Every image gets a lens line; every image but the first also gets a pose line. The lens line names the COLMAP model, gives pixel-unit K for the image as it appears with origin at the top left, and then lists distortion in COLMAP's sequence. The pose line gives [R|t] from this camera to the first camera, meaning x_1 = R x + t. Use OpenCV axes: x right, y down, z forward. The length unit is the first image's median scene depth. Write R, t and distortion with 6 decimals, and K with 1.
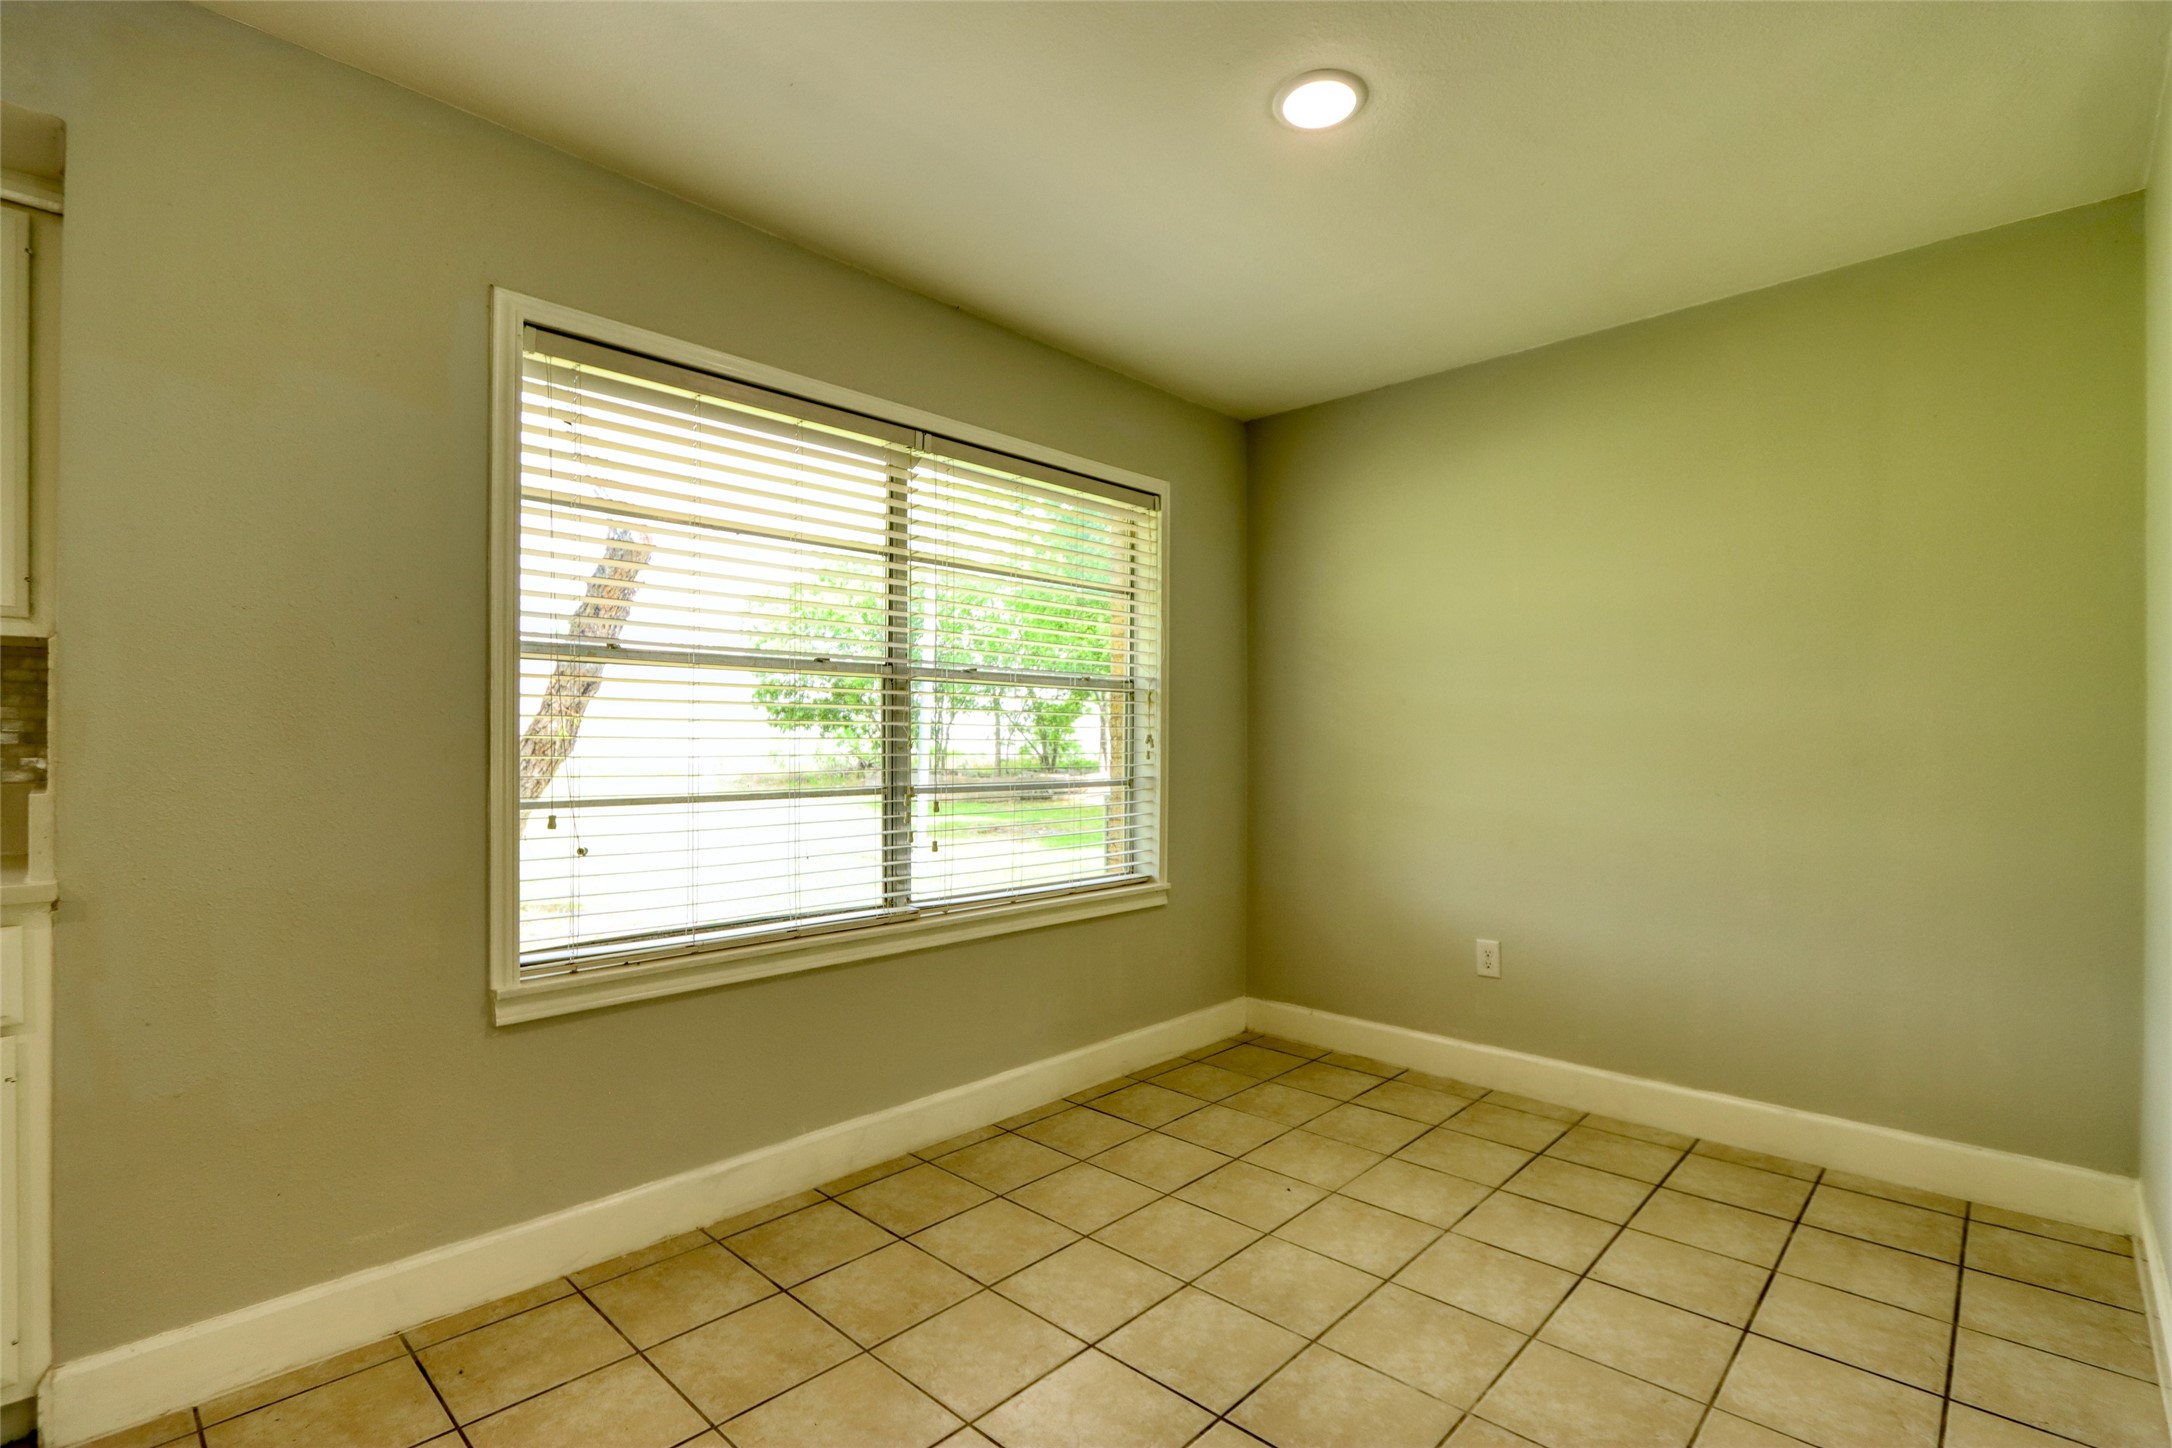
lens RADIAL K [[1003.8, 0, 1090.2], [0, 1003.8, 745.7], [0, 0, 1]] dist [-0.018379, 0.003463]
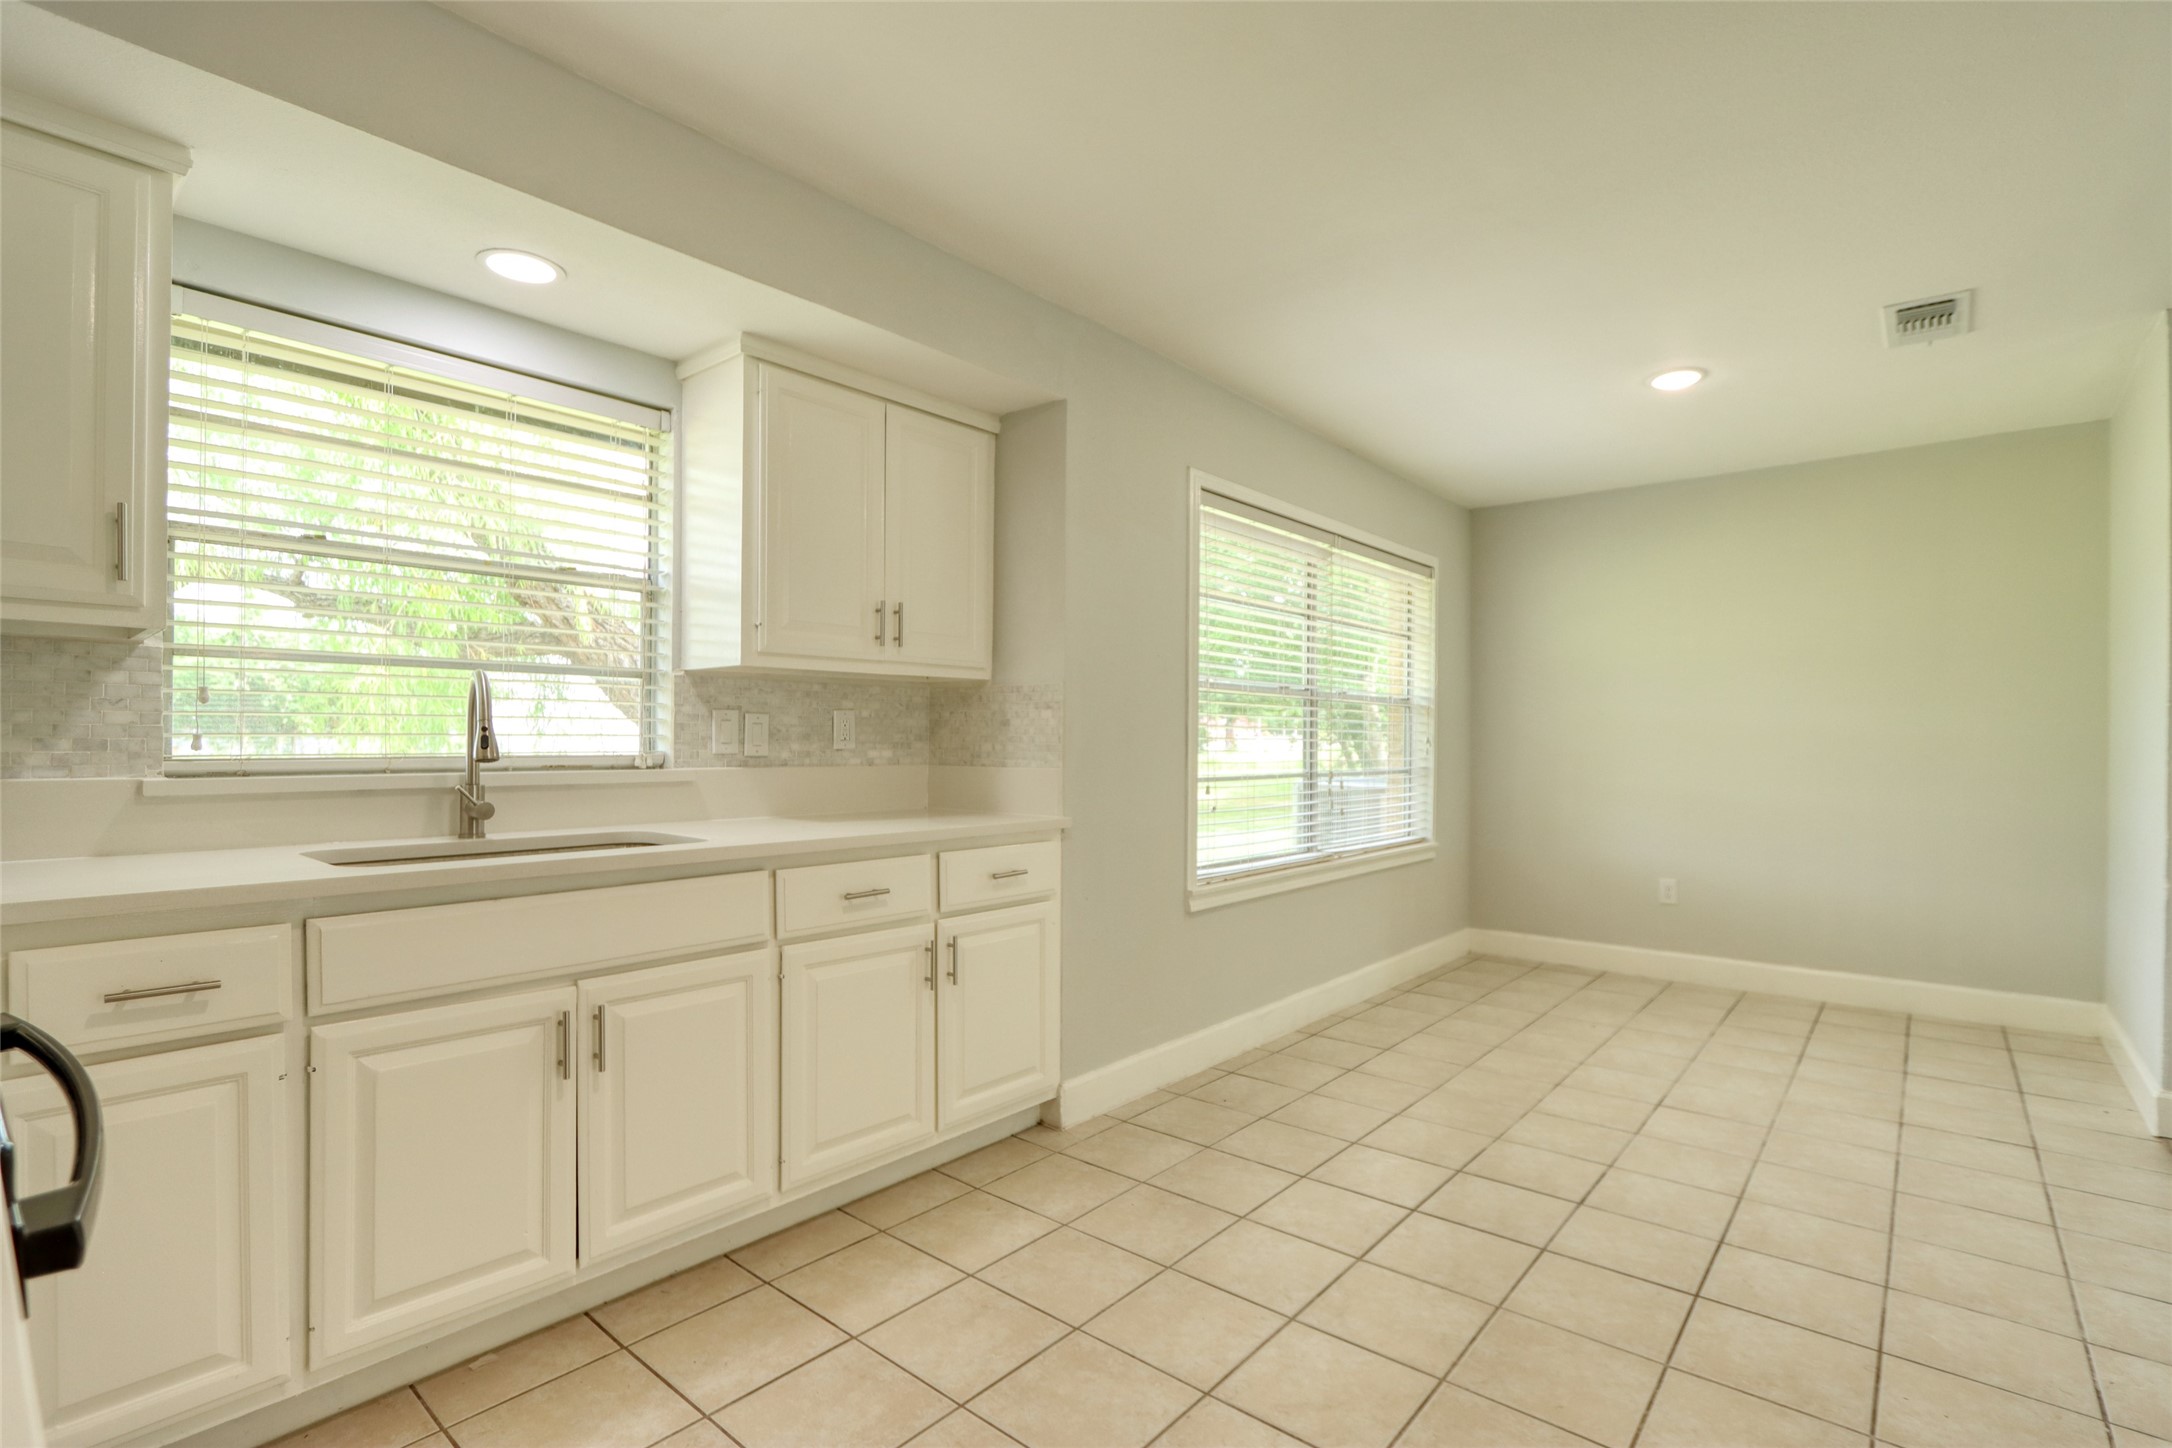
lens RADIAL K [[1003.8, 0, 1092.0], [0, 1003.8, 740.4], [0, 0, 1]] dist [-0.018379, 0.003463]
pose [[0.998619, 0.003256, 0.052445, -0.577571], [-0.002953, 0.999978, -0.005858, 0.003630], [-0.052463, 0.005695, 0.998607, -0.456300]]
